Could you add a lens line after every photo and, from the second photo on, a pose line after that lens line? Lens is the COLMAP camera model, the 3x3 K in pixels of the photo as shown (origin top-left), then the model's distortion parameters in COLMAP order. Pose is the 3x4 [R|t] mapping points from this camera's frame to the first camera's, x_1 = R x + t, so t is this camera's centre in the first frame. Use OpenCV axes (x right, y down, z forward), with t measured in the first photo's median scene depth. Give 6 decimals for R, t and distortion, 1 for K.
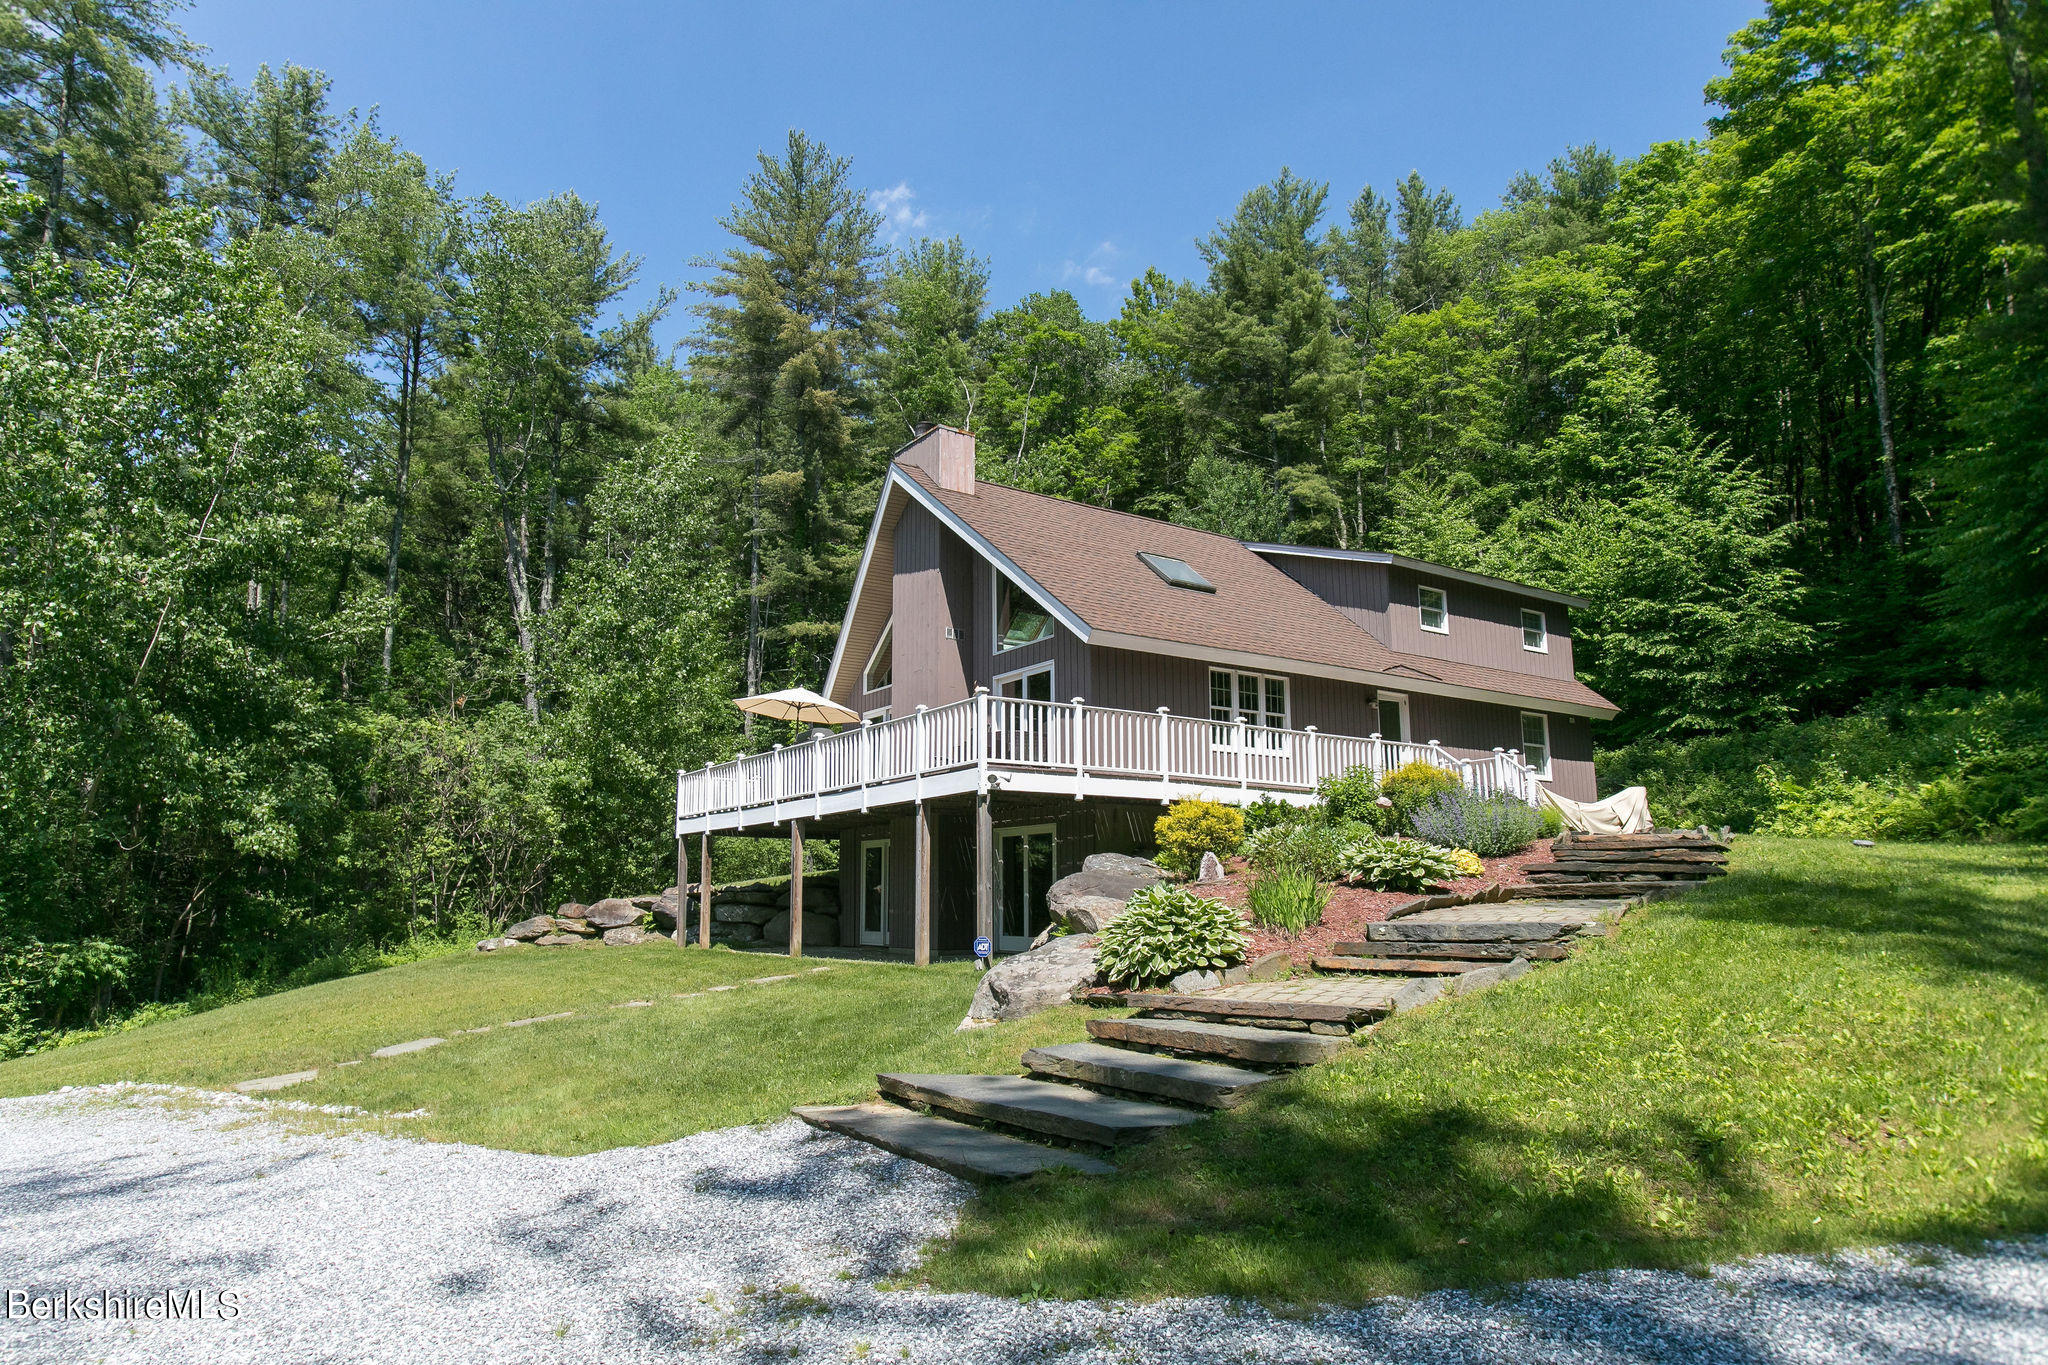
lens RADIAL K [[1249.2, 0, 1024.0], [0, 1249.2, 682.5], [0, 0, 1]] dist [0.000517, 0.003170]
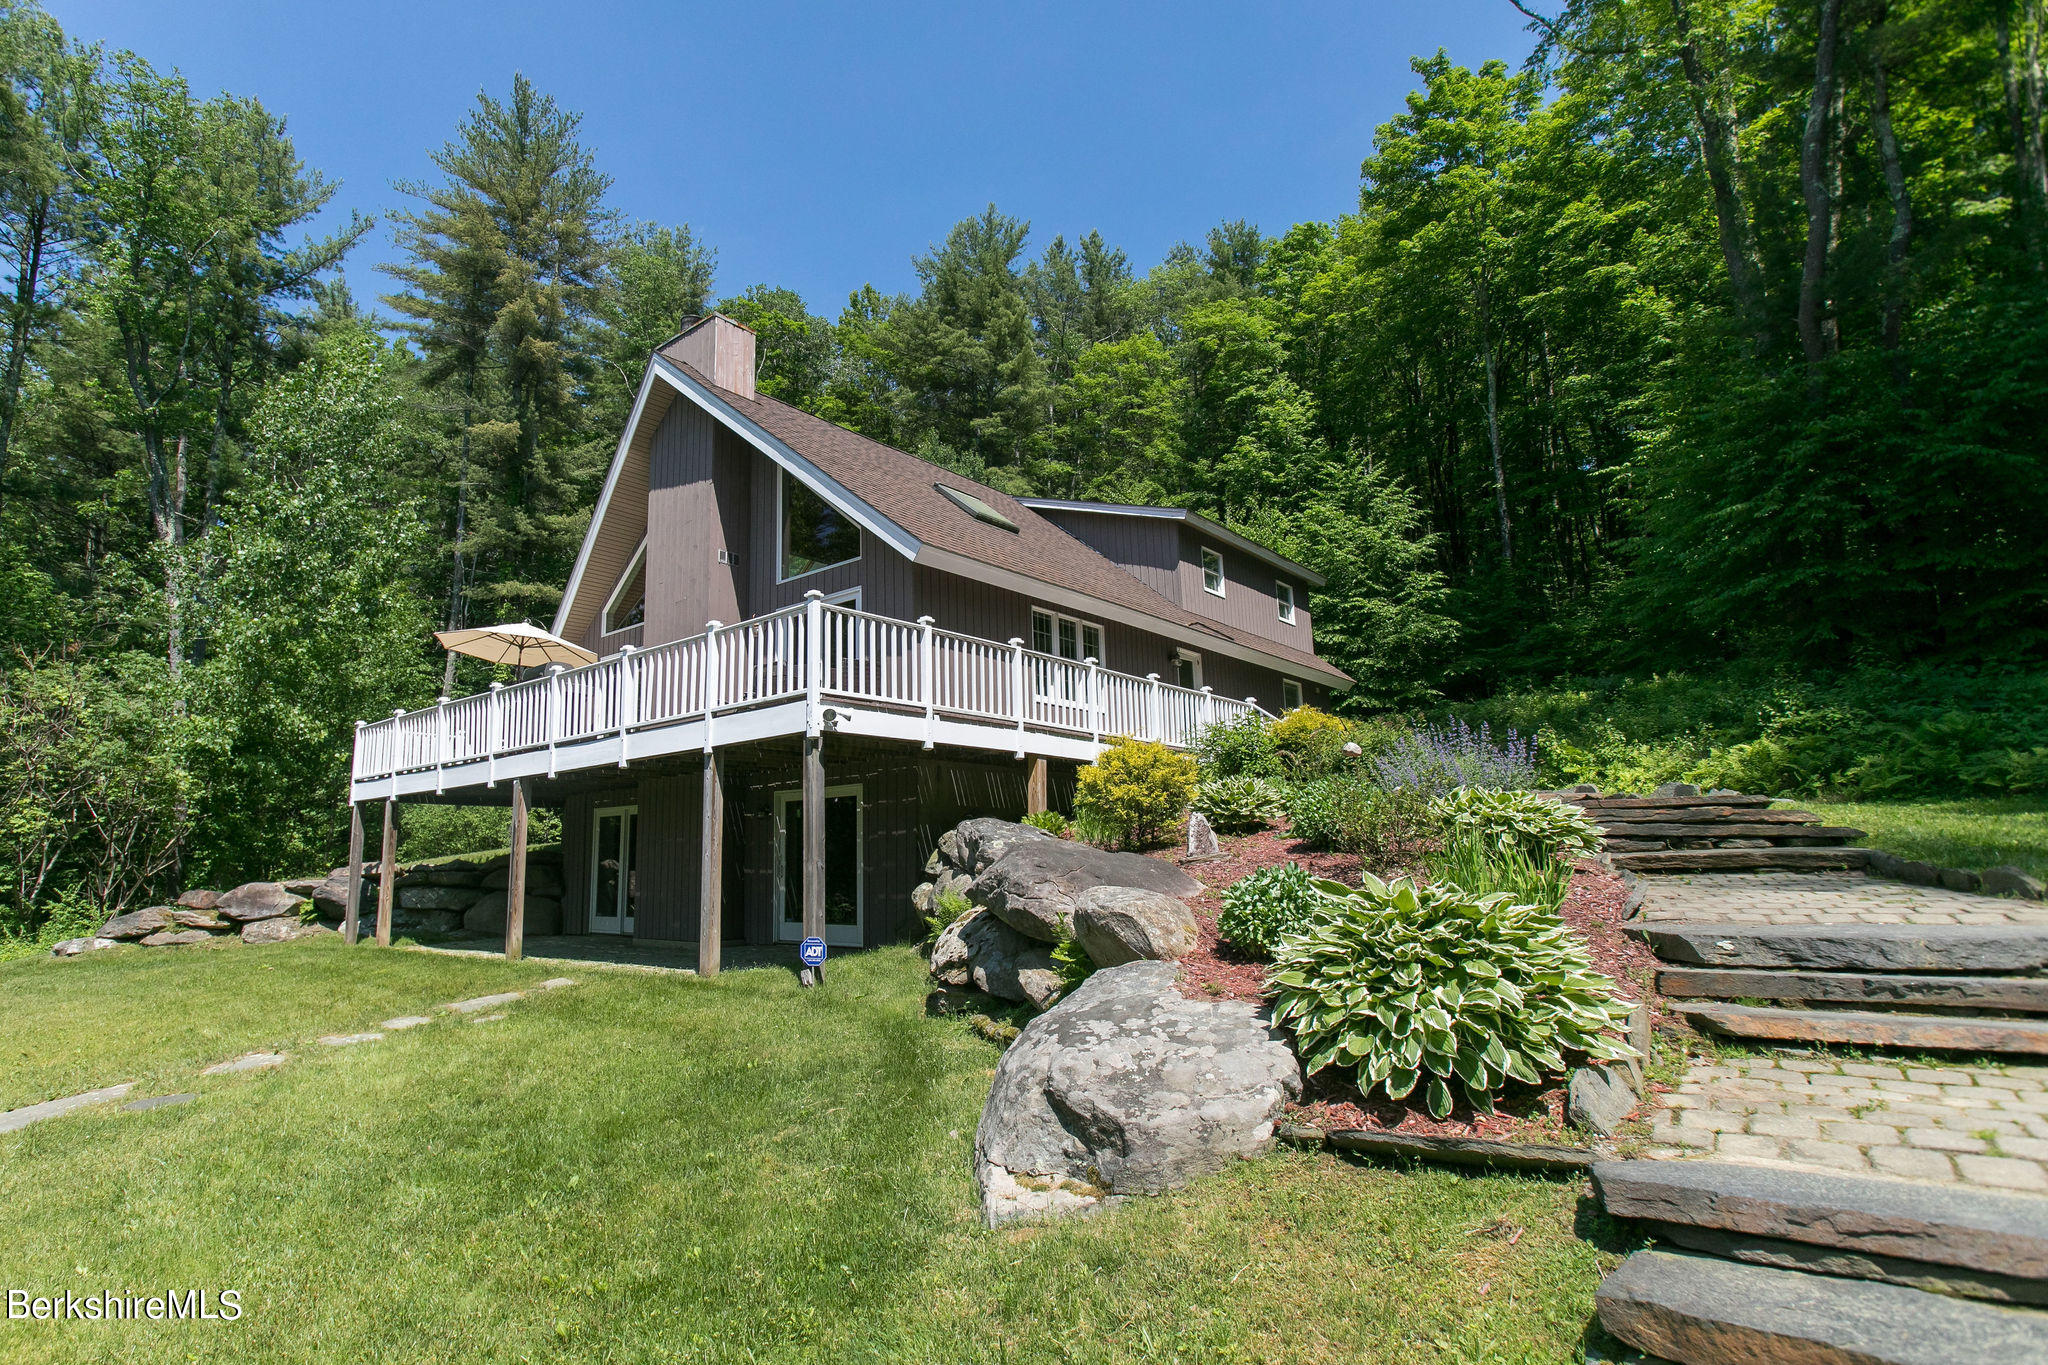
lens RADIAL K [[1131.5, 0, 1020.7], [0, 1131.5, 652.7], [0, 0, 1]] dist [-0.000736, 0.001993]
pose [[0.967755, 0.030046, 0.250097, -0.033920], [-0.026601, 0.999499, -0.017143, 0.020119], [-0.250487, 0.009937, 0.968069, 0.138915]]
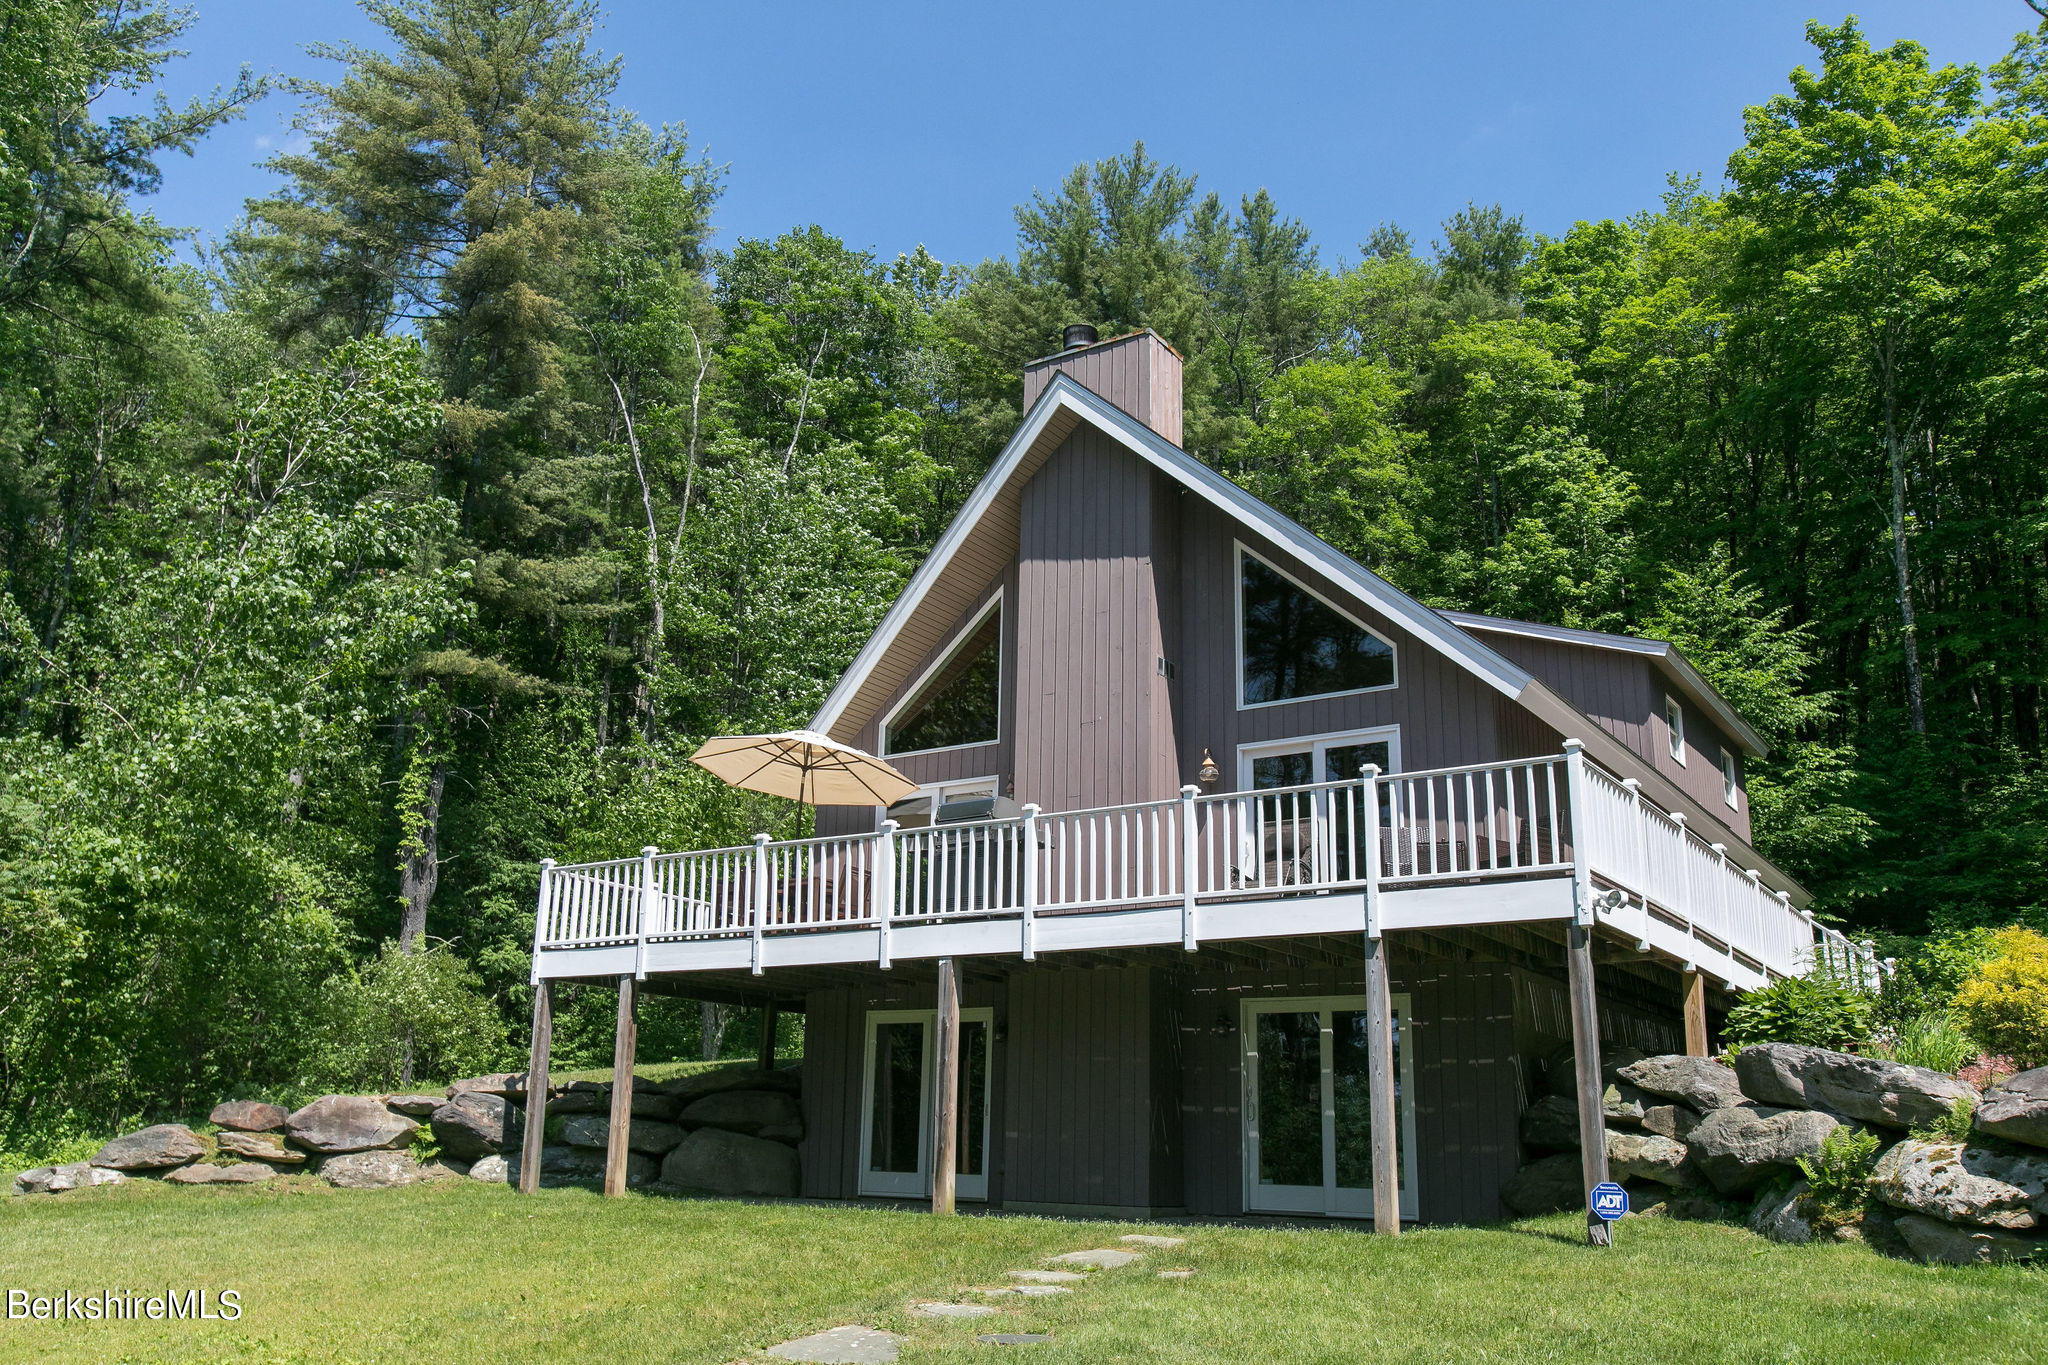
lens RADIAL K [[1745.0, 0, 1290.0], [0, 1745.0, 676.2], [0, 0, 1]] dist [0.014065, -0.007592]
pose [[0.927810, 0.127153, 0.350715, -0.185268], [-0.095170, 0.989689, -0.107045, 0.030847], [-0.360710, 0.065940, 0.930344, 0.125033]]
